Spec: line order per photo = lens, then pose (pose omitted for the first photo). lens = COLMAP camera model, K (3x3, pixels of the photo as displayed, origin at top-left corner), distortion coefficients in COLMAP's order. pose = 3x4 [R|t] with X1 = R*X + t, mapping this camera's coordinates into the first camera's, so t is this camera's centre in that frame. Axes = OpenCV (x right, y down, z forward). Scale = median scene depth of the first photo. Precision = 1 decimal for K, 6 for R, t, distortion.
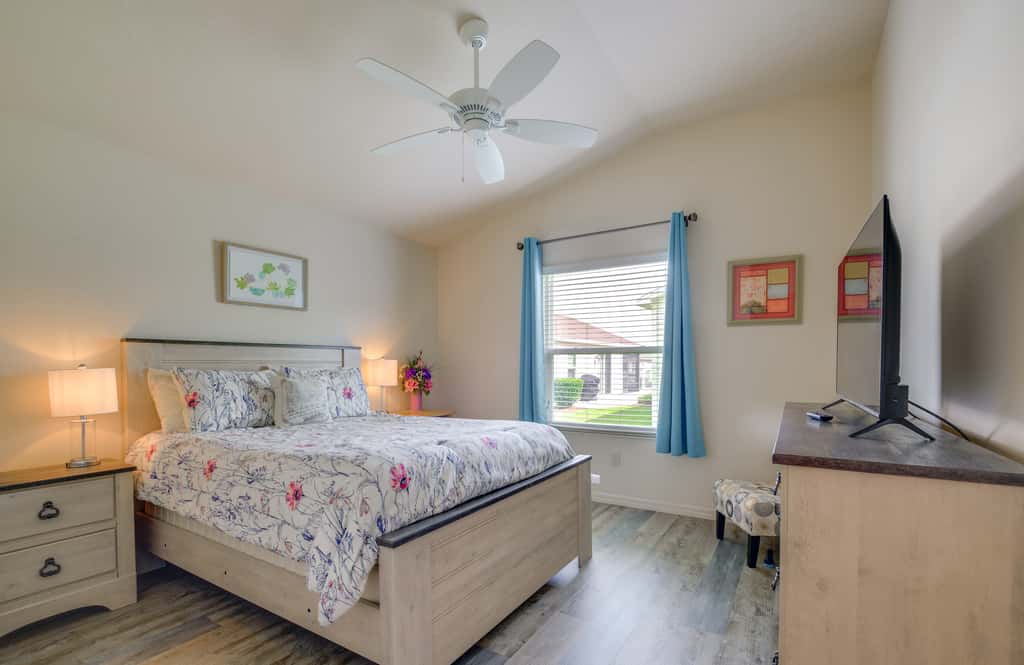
lens RADIAL K [[467.7, 0, 516.7], [0, 467.7, 354.6], [0, 0, 1]] dist [-0.004086, -0.000095]
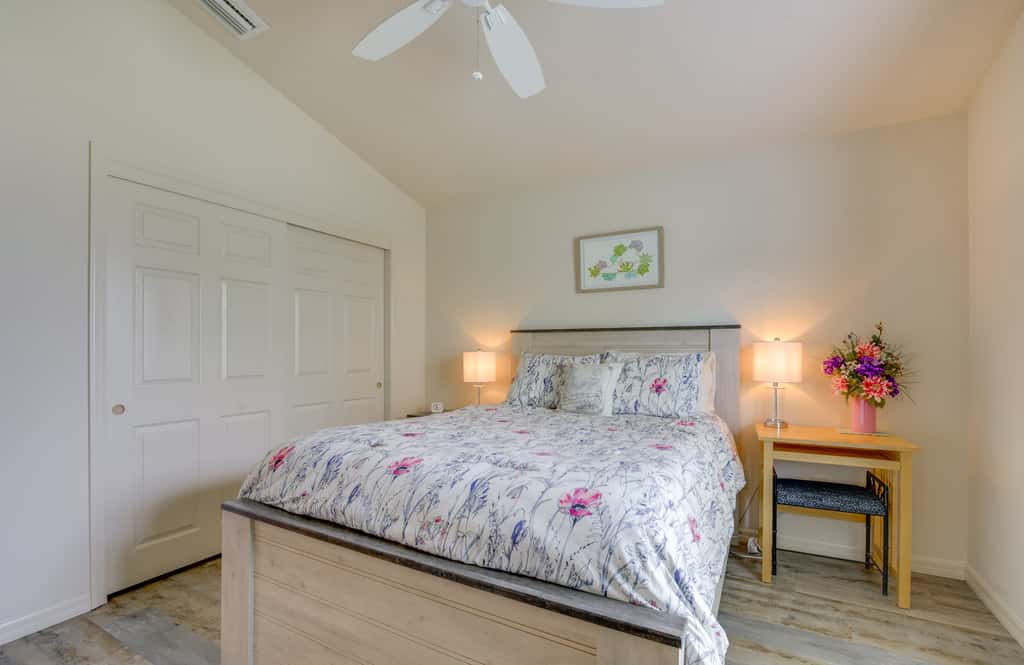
lens RADIAL K [[448.0, 0, 522.6], [0, 448.0, 351.9], [0, 0, 1]] dist [-0.010723, 0.000981]
pose [[0.065261, 0.003265, -0.997863, 0.391365], [0.017319, 0.999840, 0.004404, 0.018873], [0.997718, -0.017569, 0.065194, 0.759016]]
